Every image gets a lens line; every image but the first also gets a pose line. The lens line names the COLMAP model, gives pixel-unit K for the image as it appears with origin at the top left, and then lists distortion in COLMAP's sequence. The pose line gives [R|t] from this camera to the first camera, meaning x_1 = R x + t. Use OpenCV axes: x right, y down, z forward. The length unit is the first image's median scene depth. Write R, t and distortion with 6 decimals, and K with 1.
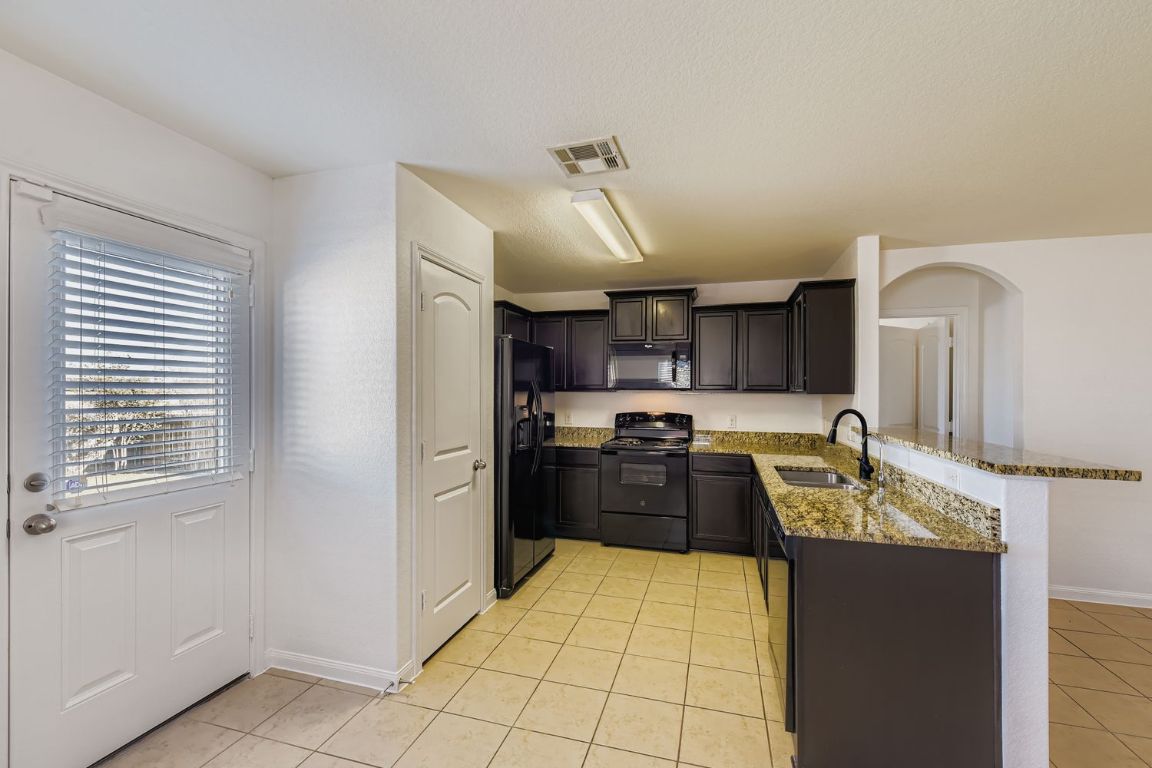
lens RADIAL K [[478.6, 0, 574.0], [0, 478.6, 393.6], [0, 0, 1]] dist [0.001466, -0.000479]
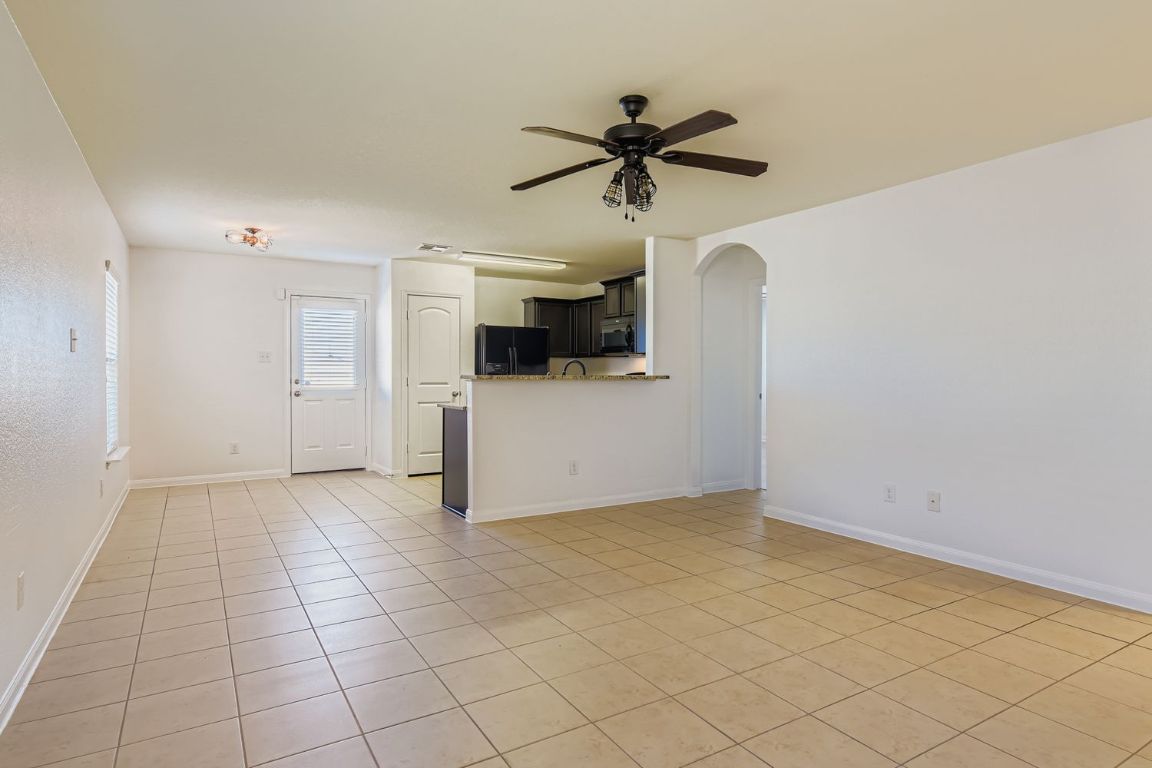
lens RADIAL K [[634.7, 0, 577.4], [0, 634.7, 384.4], [0, 0, 1]] dist [0.000280, -0.000374]
pose [[0.738992, 0.011317, -0.673619, 1.659629], [-0.000892, 0.999874, 0.015820, 0.063218], [0.673713, -0.011090, 0.738910, -0.489724]]
